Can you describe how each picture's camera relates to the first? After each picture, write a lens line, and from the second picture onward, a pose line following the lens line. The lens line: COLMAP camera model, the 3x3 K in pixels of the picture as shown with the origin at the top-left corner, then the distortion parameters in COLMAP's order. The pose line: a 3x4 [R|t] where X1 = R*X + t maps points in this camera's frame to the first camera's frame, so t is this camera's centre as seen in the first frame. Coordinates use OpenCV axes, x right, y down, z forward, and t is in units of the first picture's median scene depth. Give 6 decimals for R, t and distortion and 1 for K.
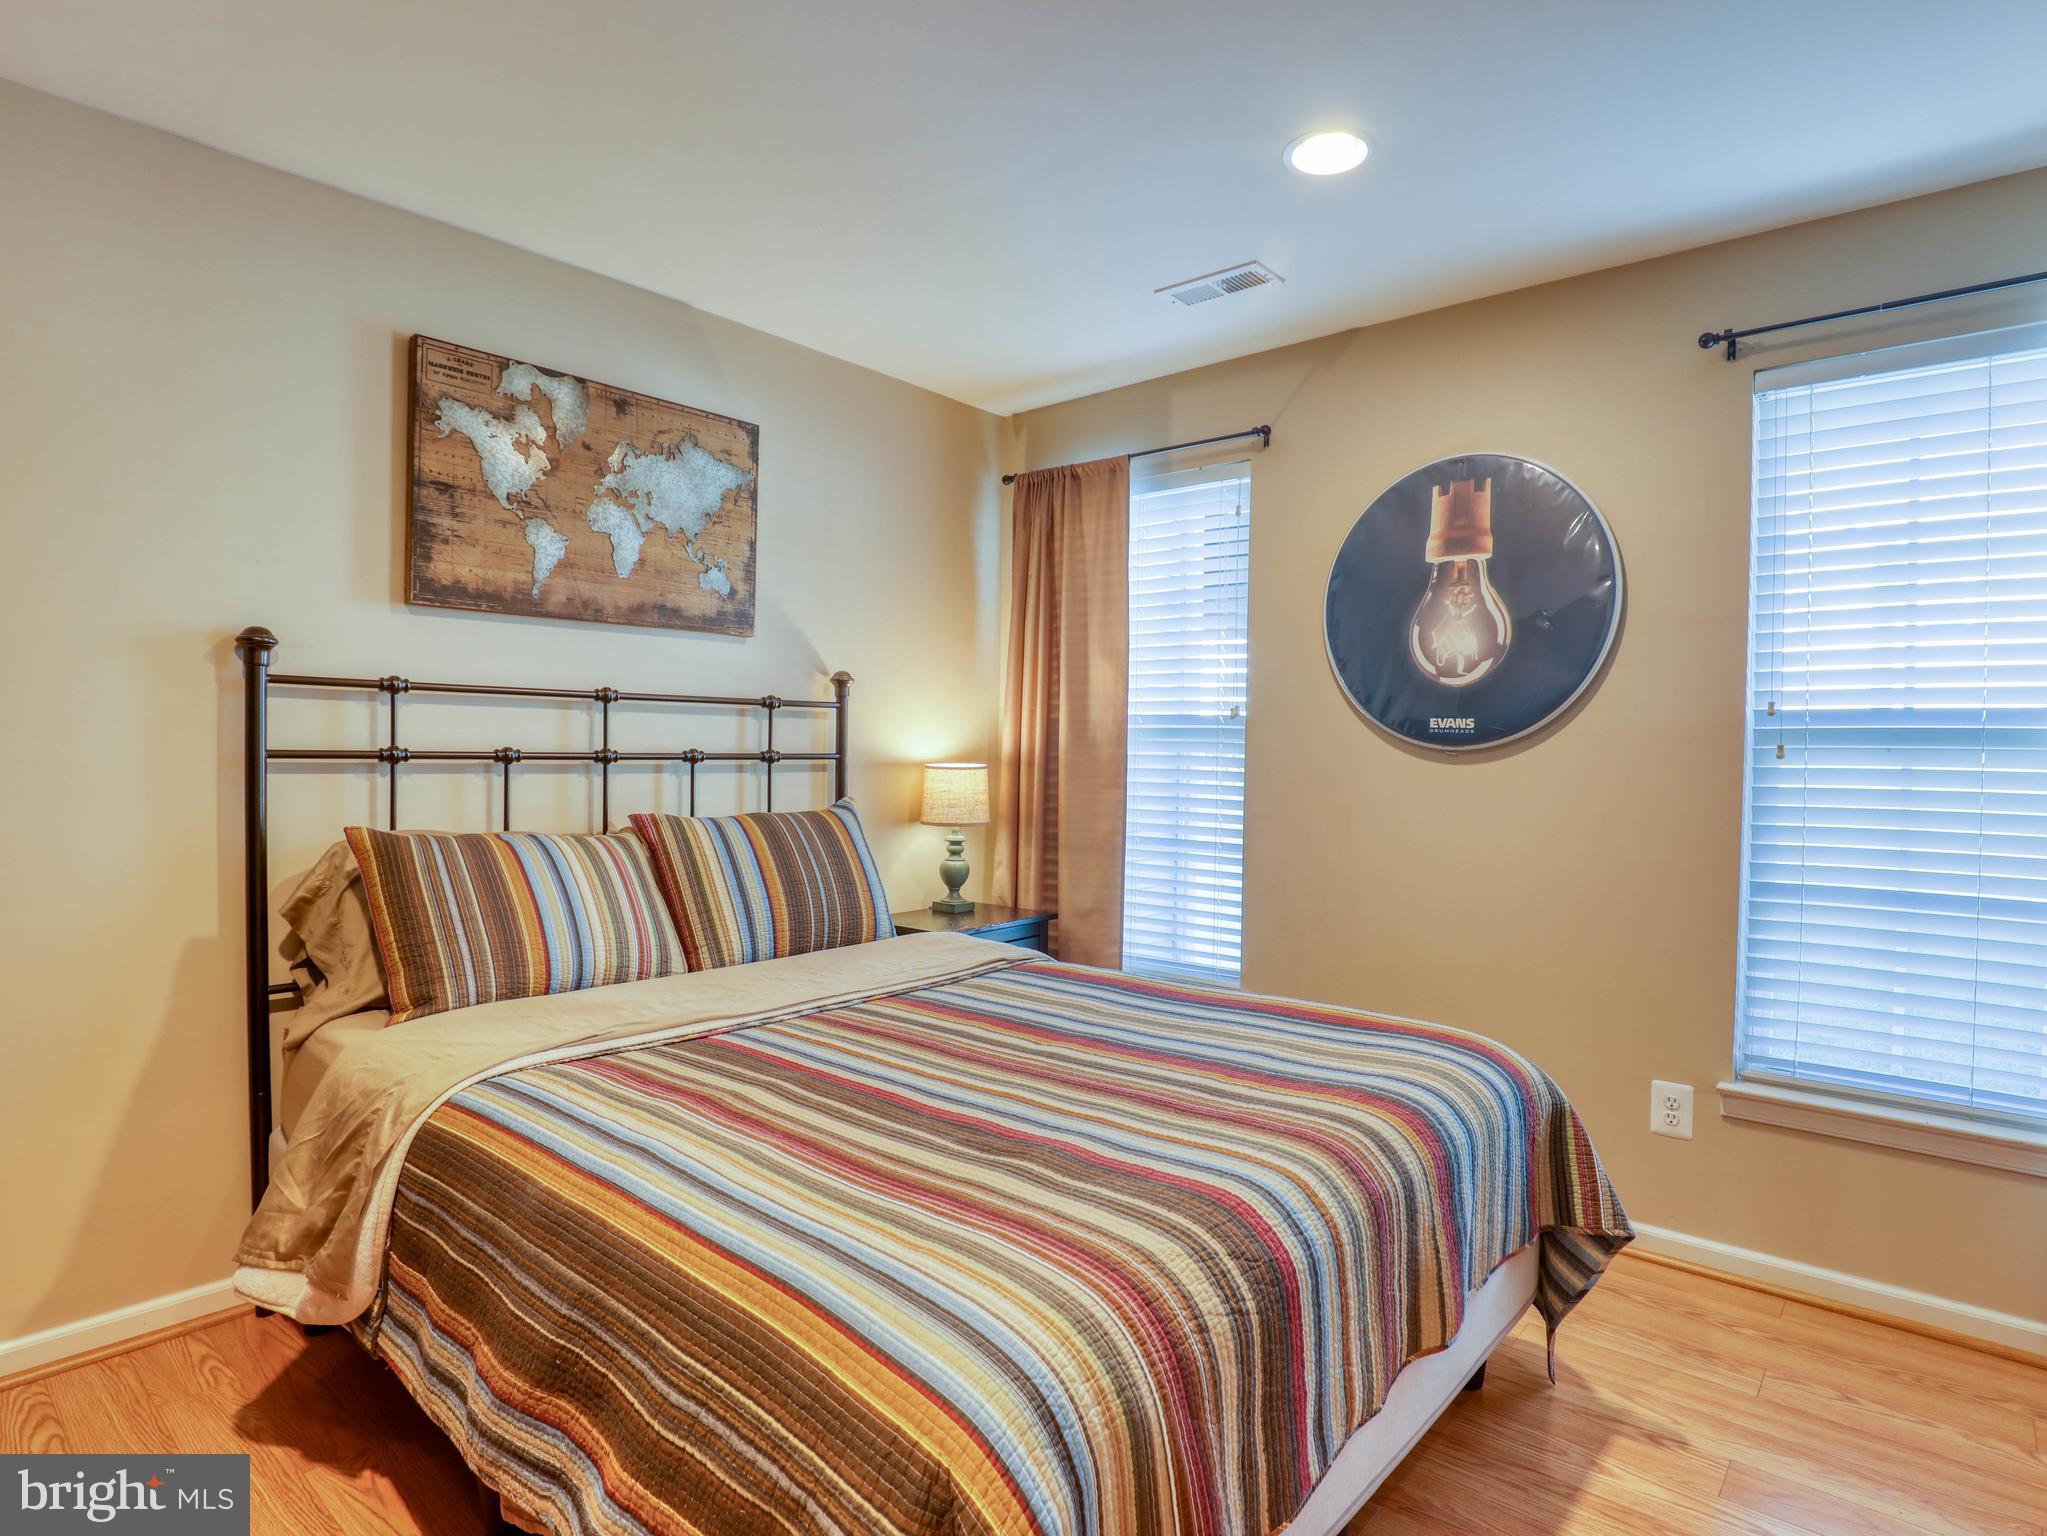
lens RADIAL K [[1131.9, 0, 1081.5], [0, 1131.9, 758.0], [0, 0, 1]] dist [-0.045877, 0.000315]
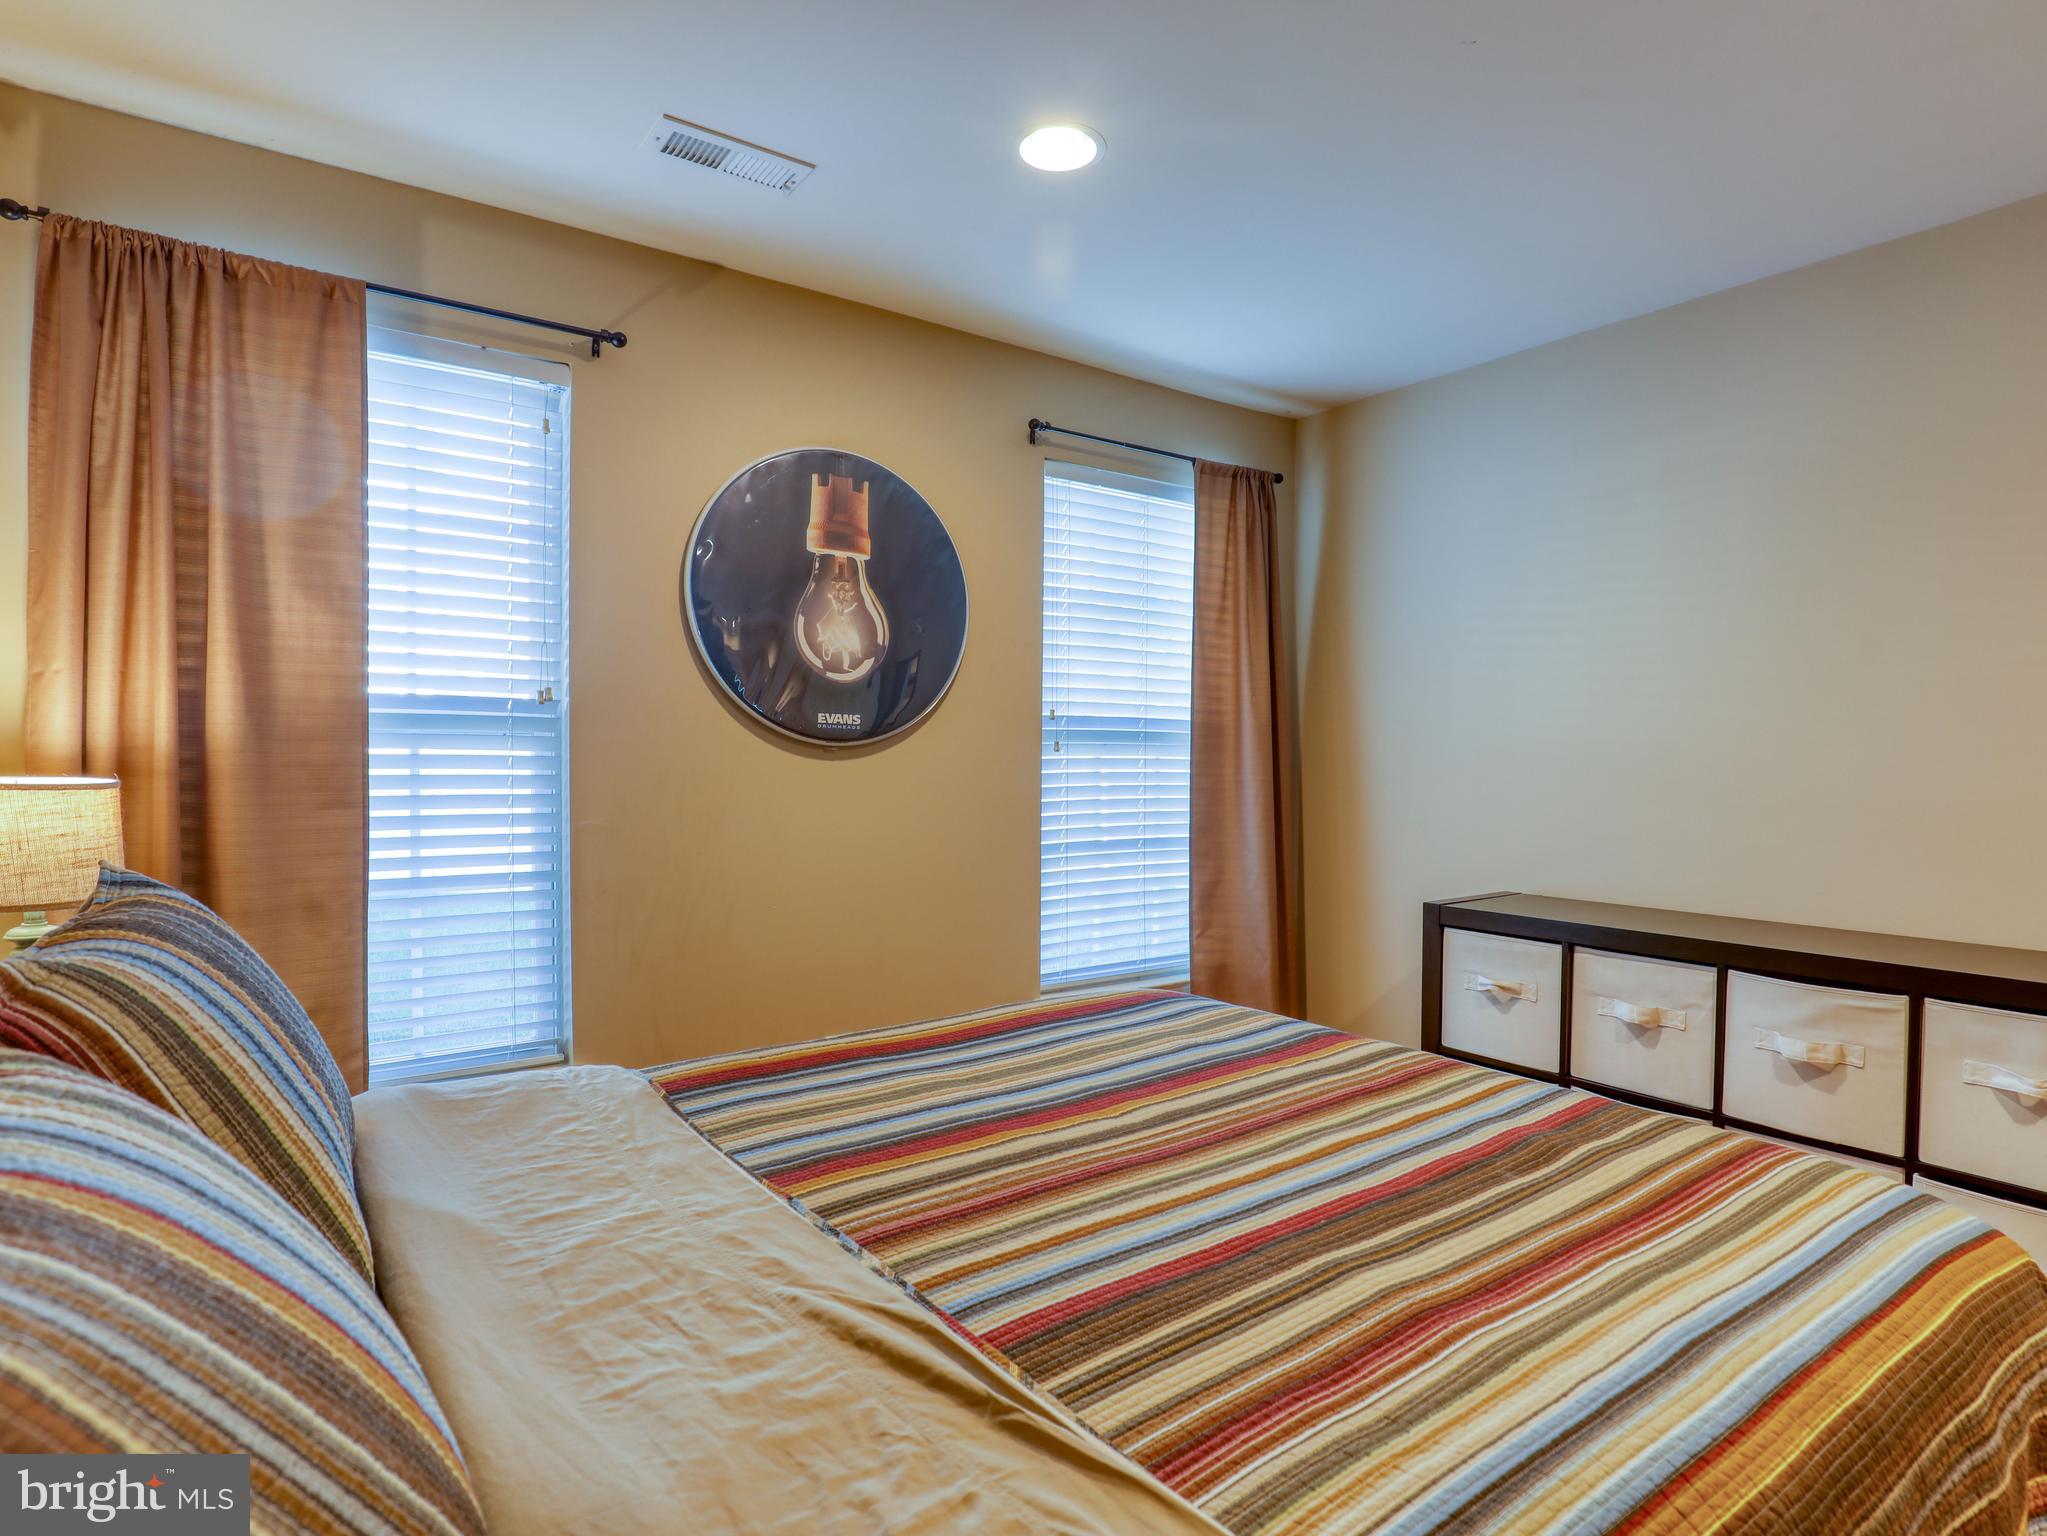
lens RADIAL K [[1053.8, 0, 1056.0], [0, 1053.8, 760.3], [0, 0, 1]] dist [-0.021903, 0.000754]
pose [[0.250541, -0.020538, 0.967888, -0.528676], [0.004052, 0.999788, 0.020167, -0.012324], [-0.968098, -0.001131, 0.250571, 0.583201]]
